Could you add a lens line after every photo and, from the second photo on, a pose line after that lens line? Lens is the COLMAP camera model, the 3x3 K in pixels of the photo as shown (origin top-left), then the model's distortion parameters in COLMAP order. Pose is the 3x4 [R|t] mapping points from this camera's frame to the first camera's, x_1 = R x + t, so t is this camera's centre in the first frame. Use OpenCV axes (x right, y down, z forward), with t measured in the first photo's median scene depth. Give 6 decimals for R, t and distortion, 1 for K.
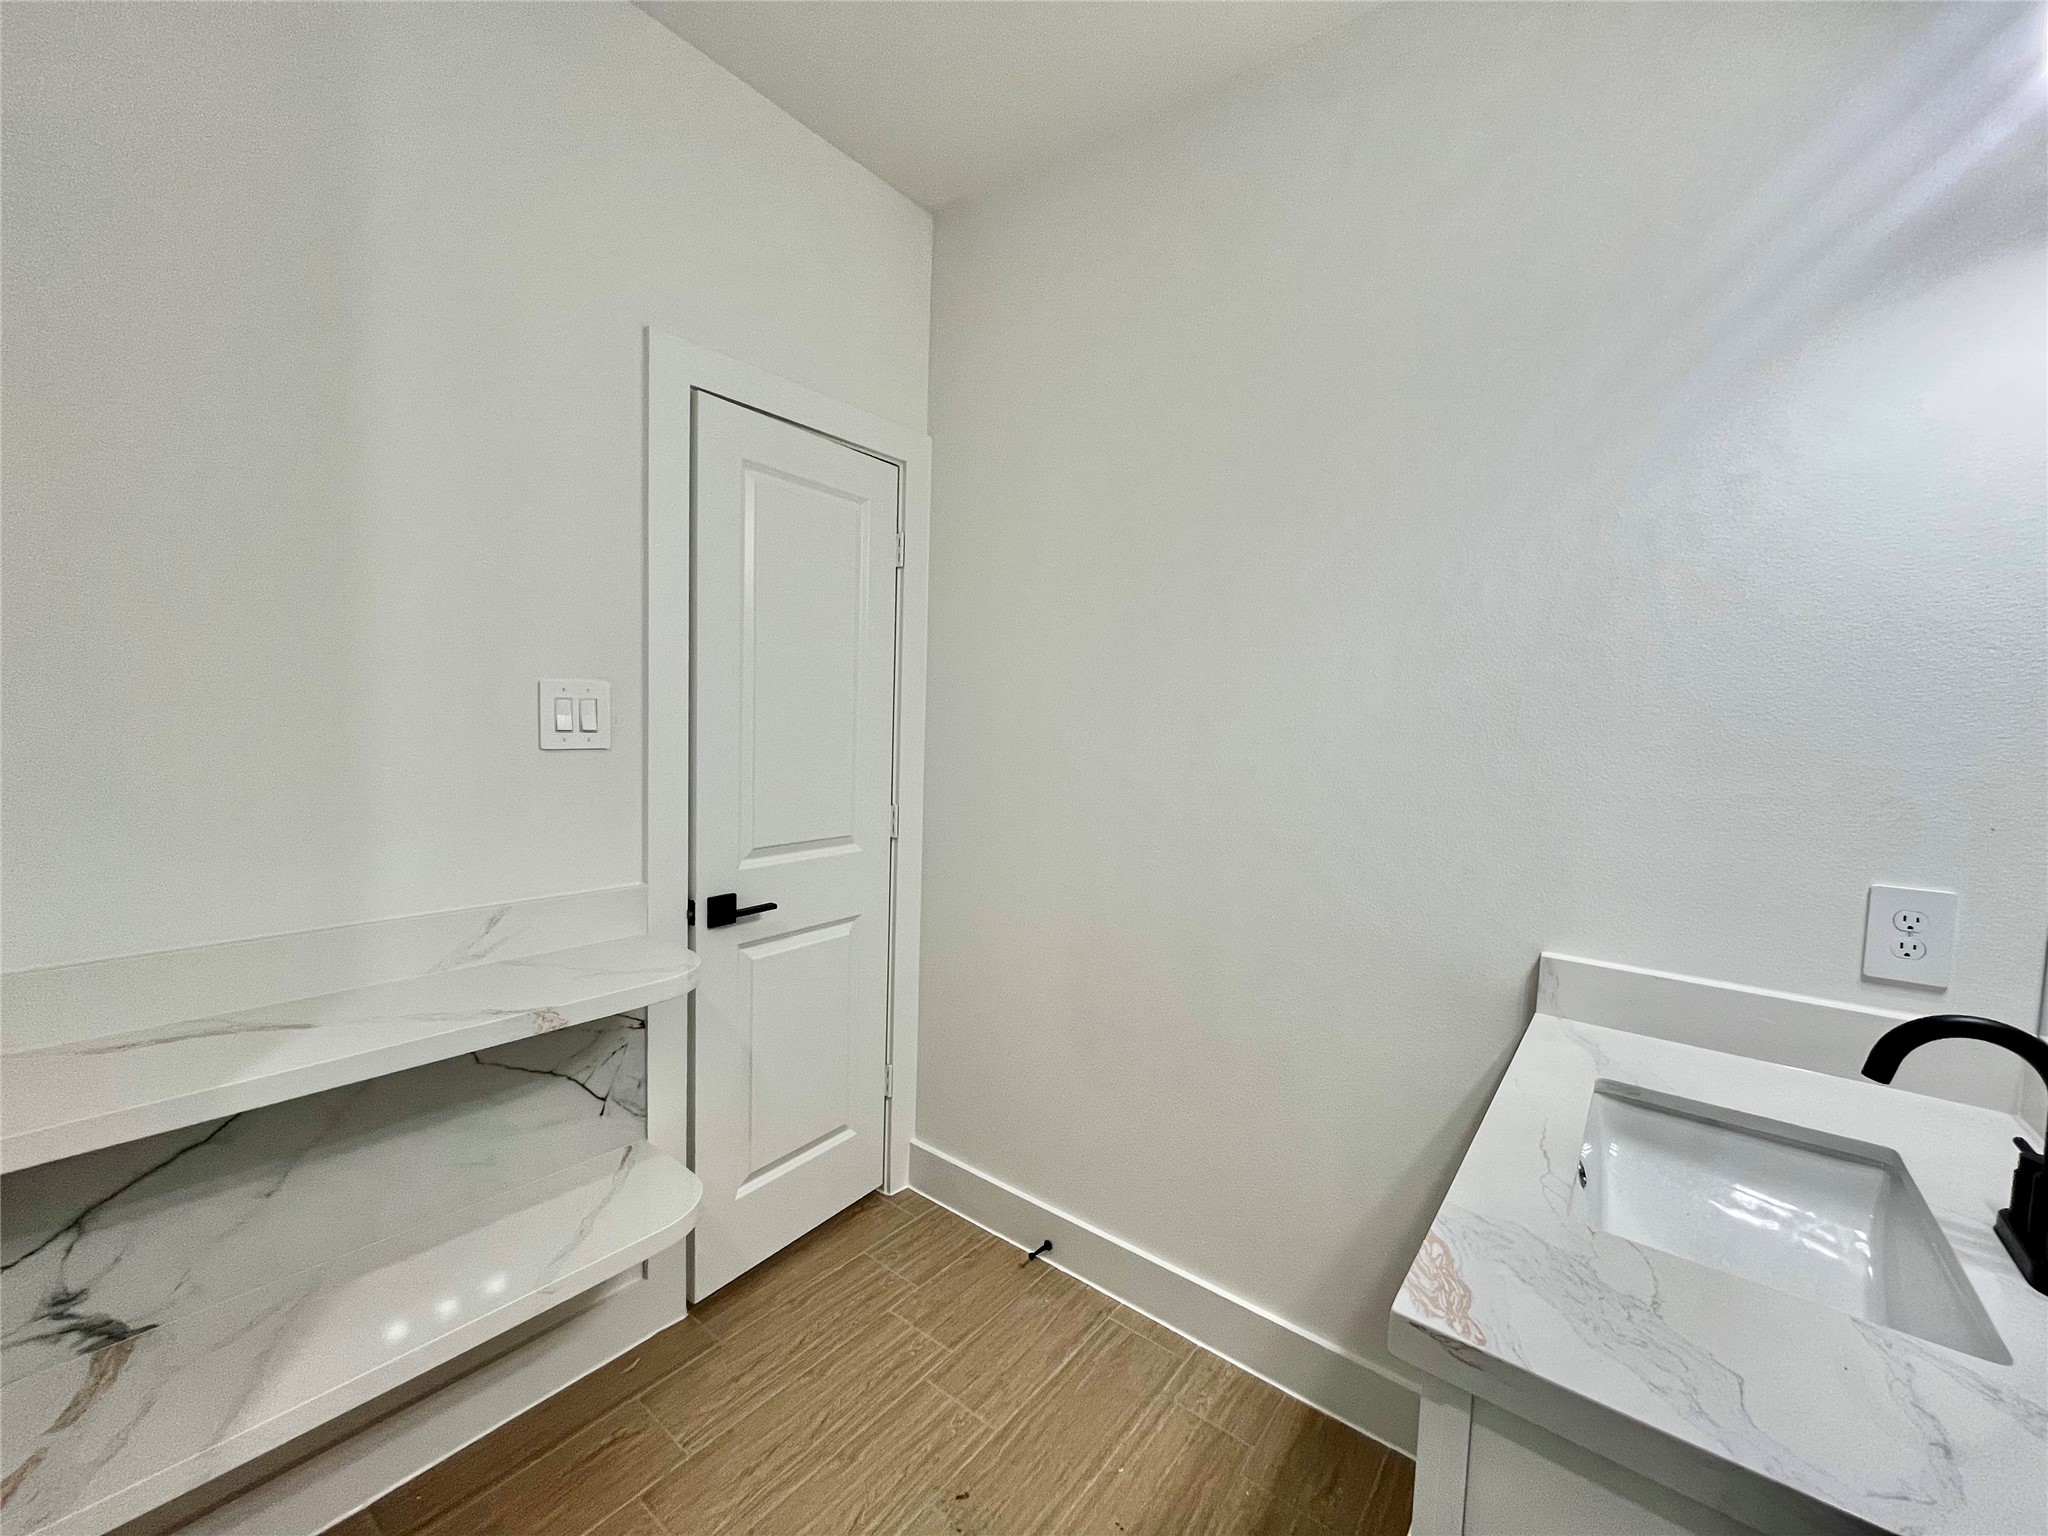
lens RADIAL K [[824.6, 0, 1020.2], [0, 824.6, 769.2], [0, 0, 1]] dist [-0.001442, -0.000435]
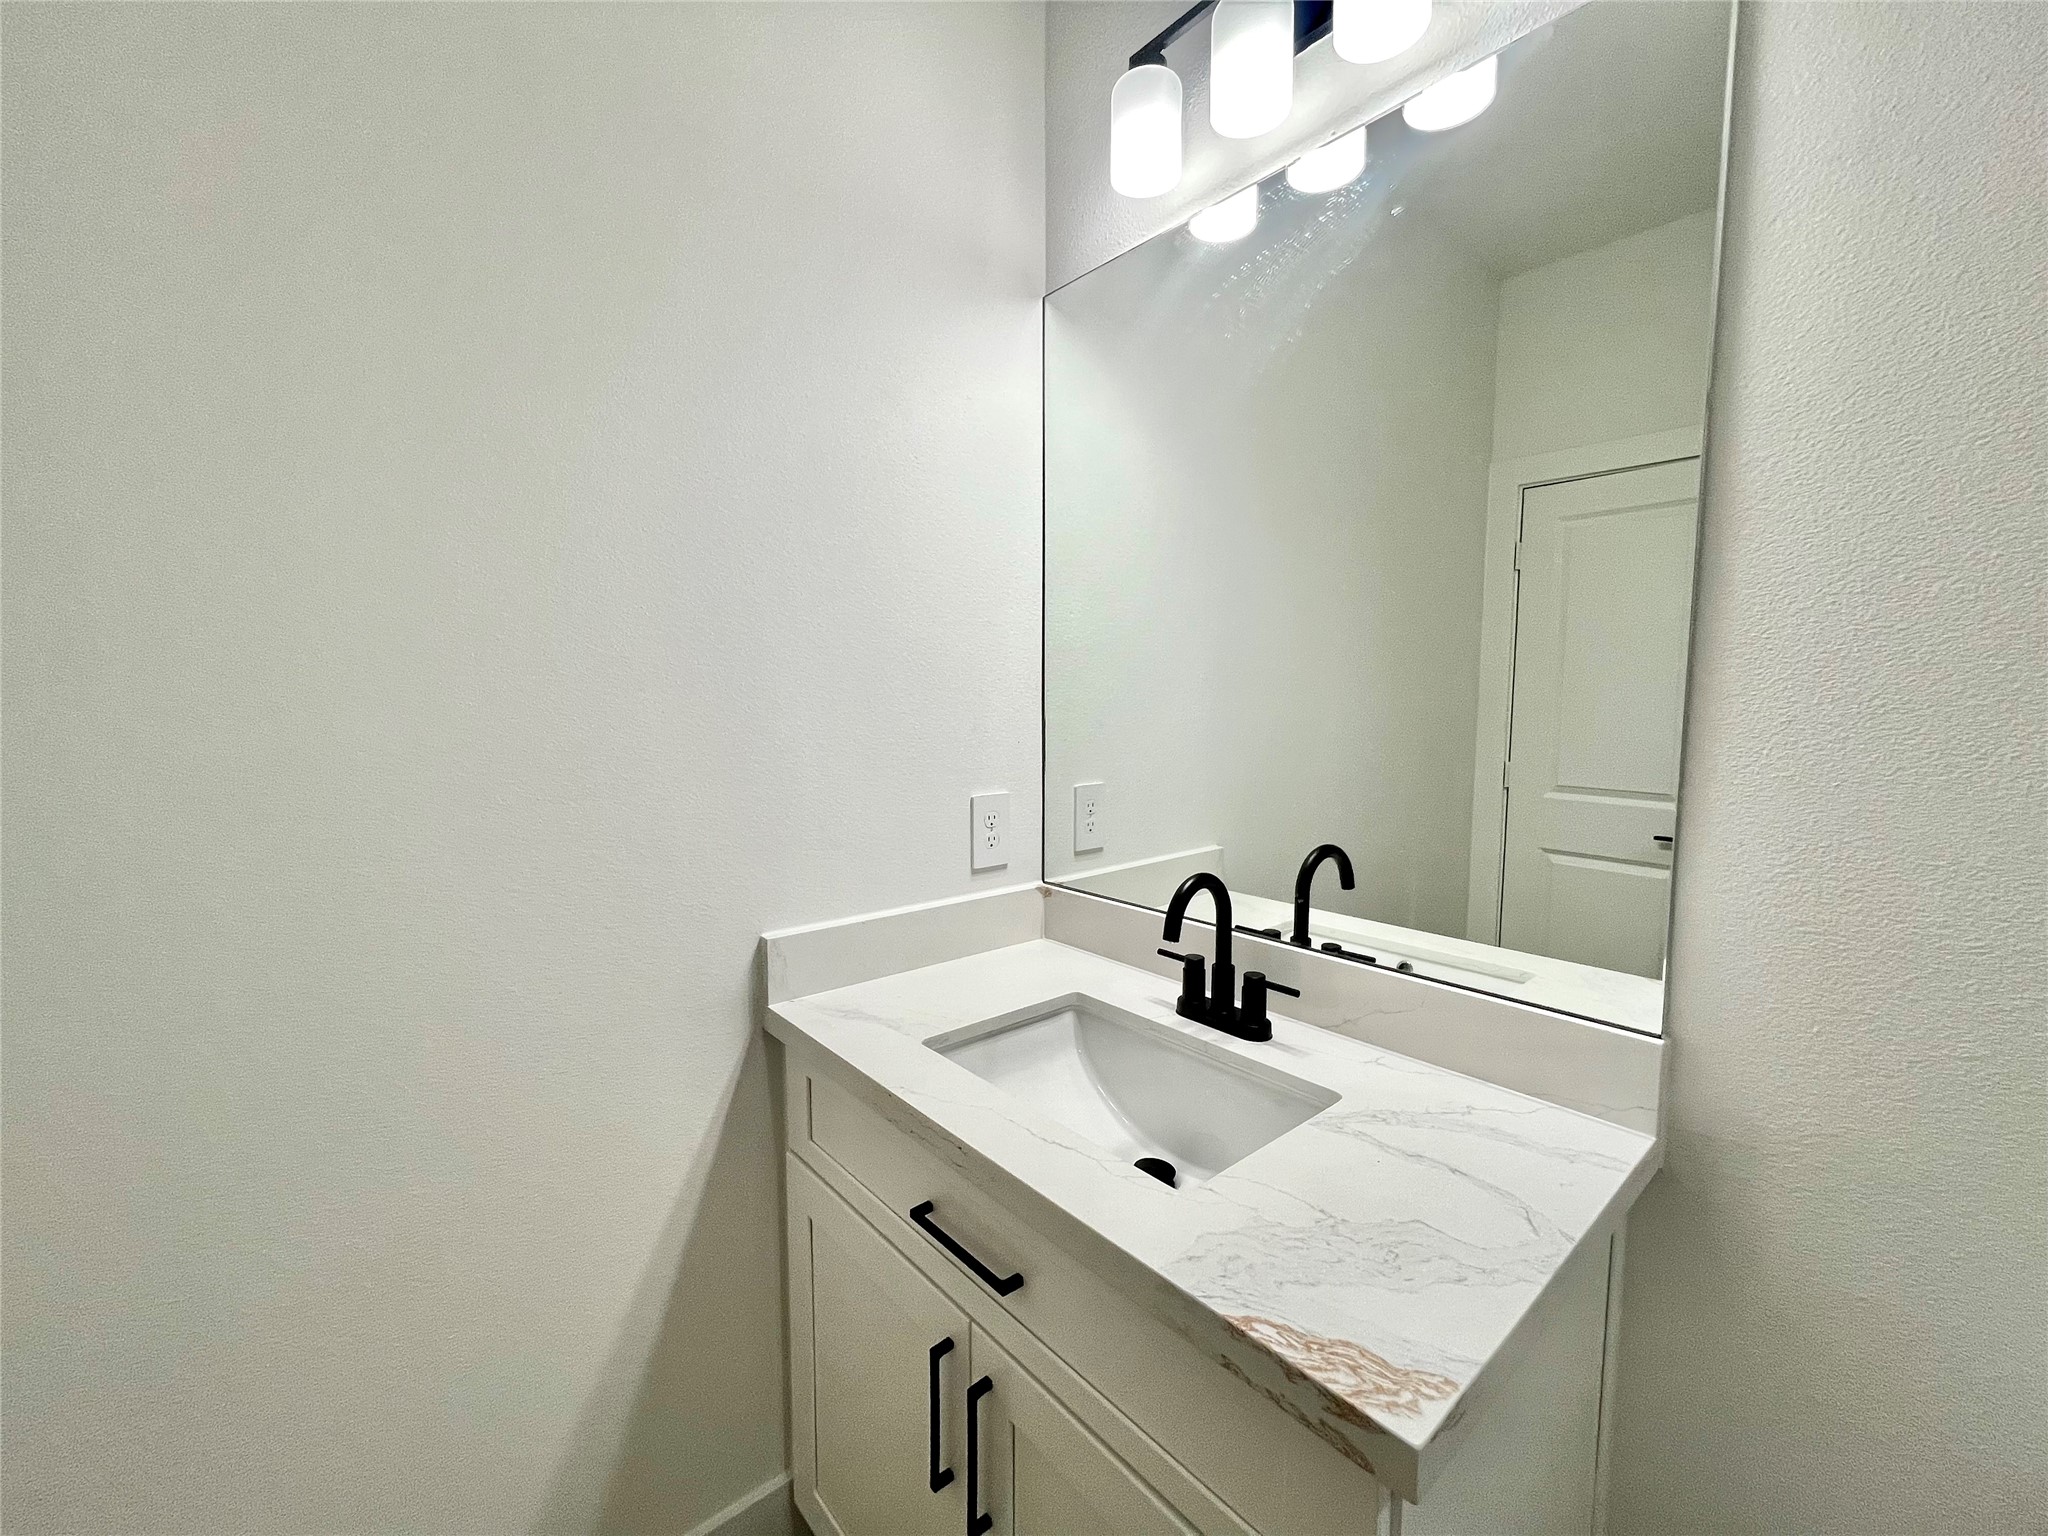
lens RADIAL K [[819.6, 0, 1024.0], [0, 819.6, 768.0], [0, 0, 1]] dist [0.012016, -0.000053]
pose [[0.181079, -0.108043, 0.977516, -0.153817], [0.053178, 0.993569, 0.099966, -0.020686], [-0.982030, 0.033880, 0.185660, 0.694551]]
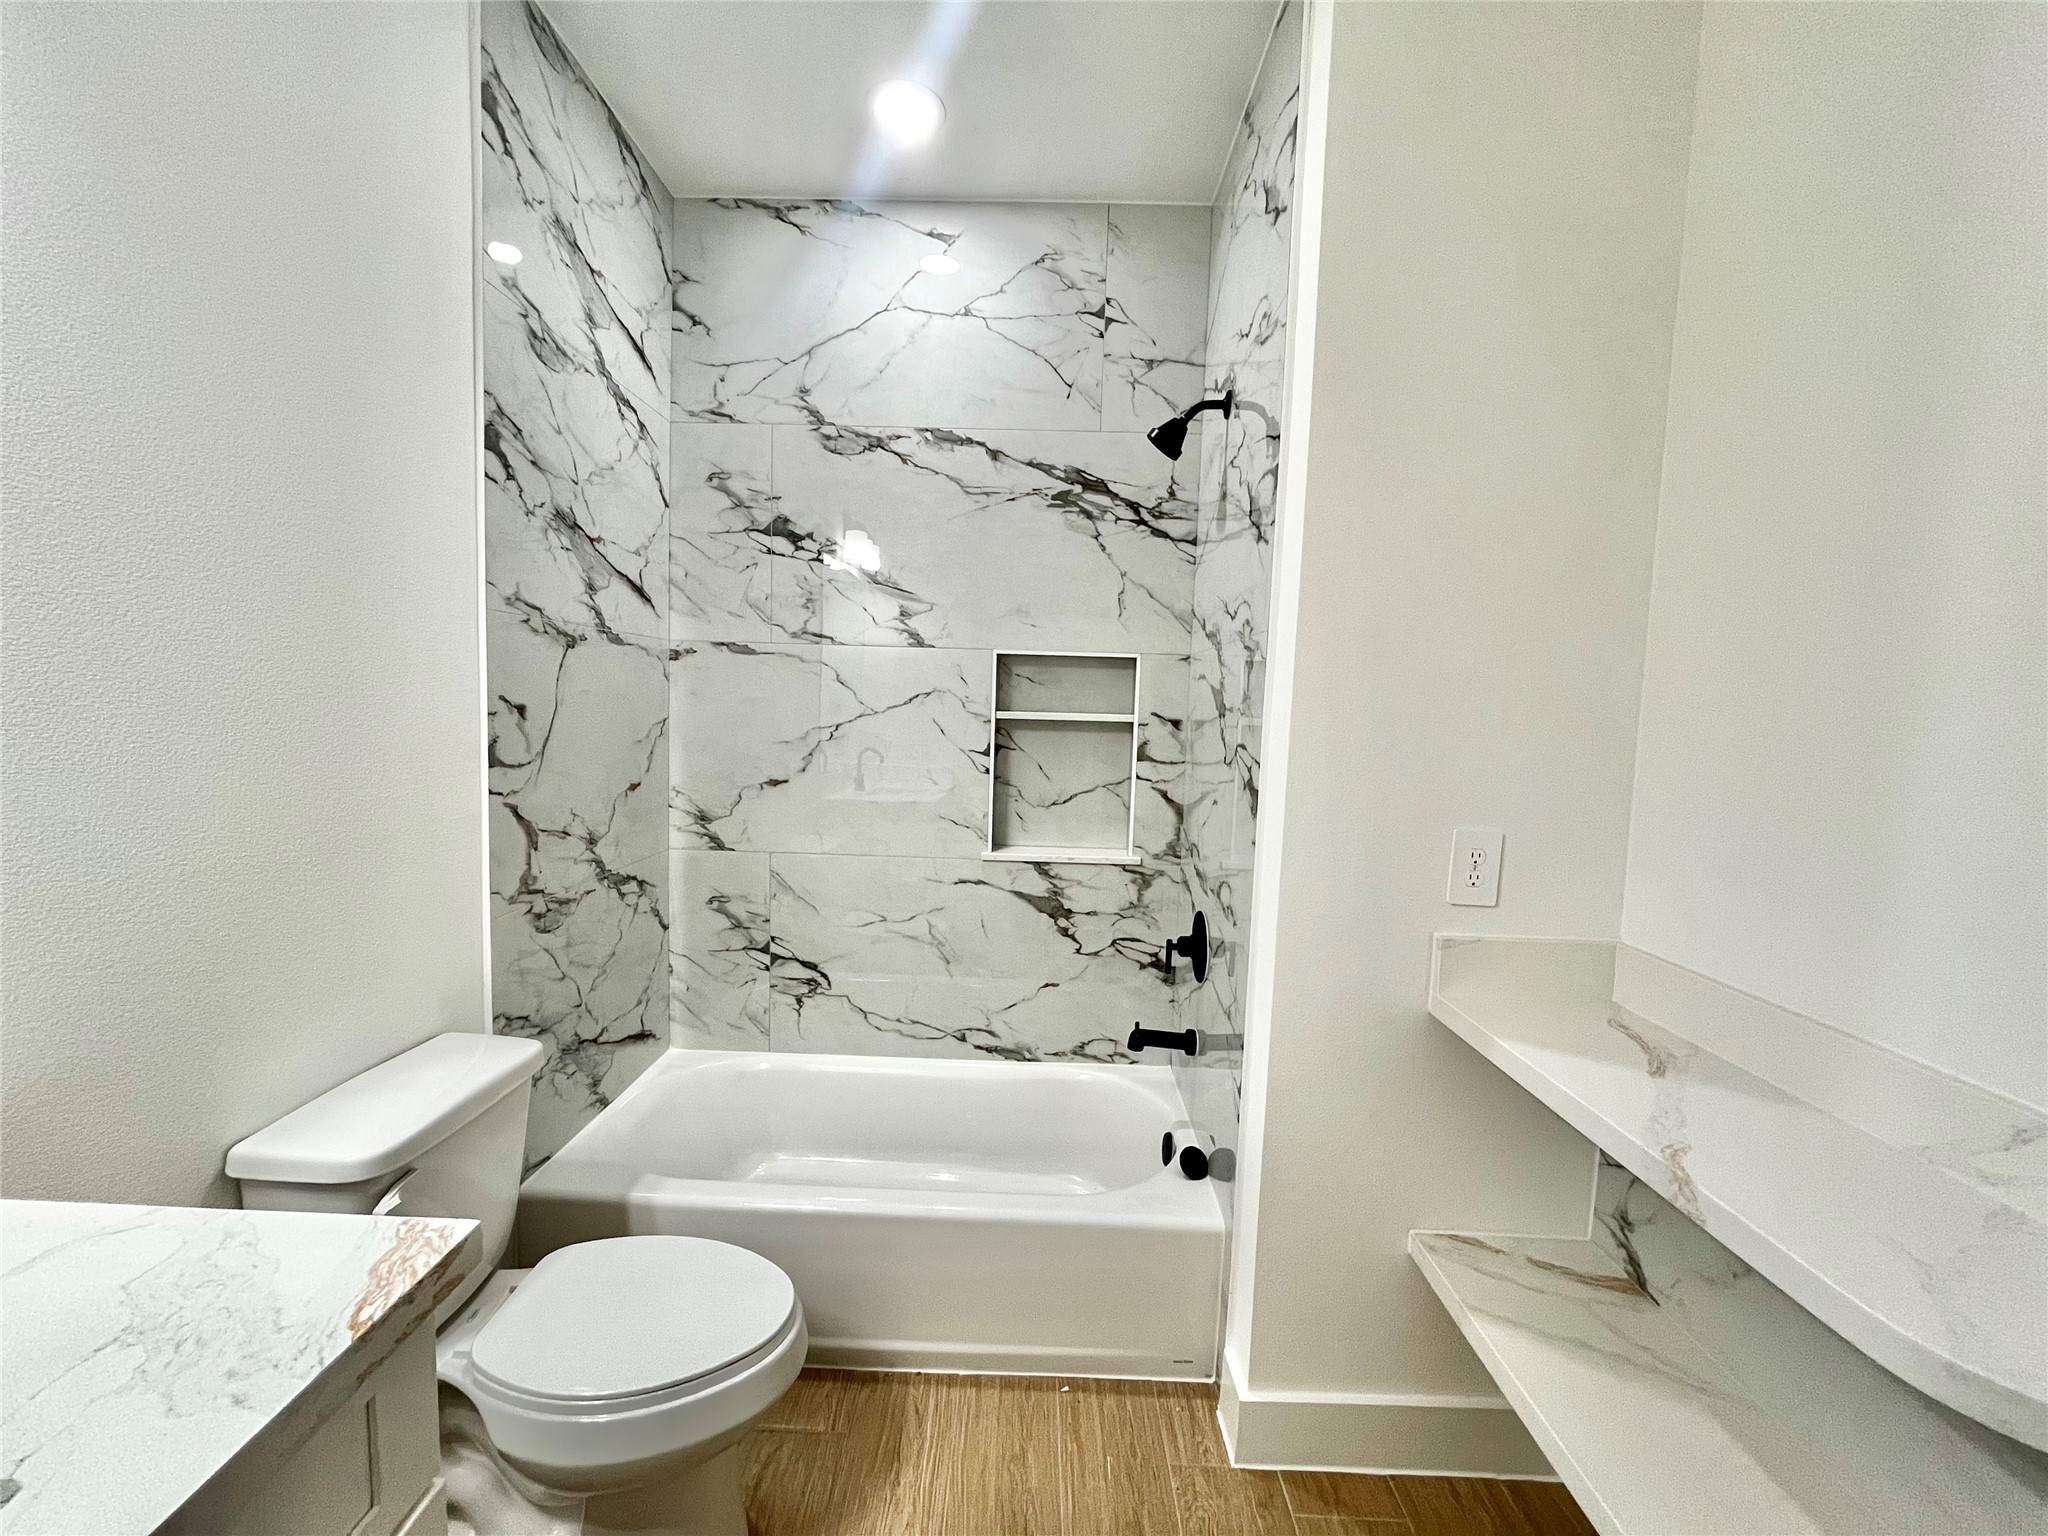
lens RADIAL K [[824.6, 0, 1020.2], [0, 824.6, 769.2], [0, 0, 1]] dist [-0.001442, -0.000435]
pose [[-0.791234, -0.006378, -0.611480, 0.325297], [-0.094856, 0.989123, 0.112423, -0.081843], [0.604112, 0.146955, -0.783232, 1.296721]]
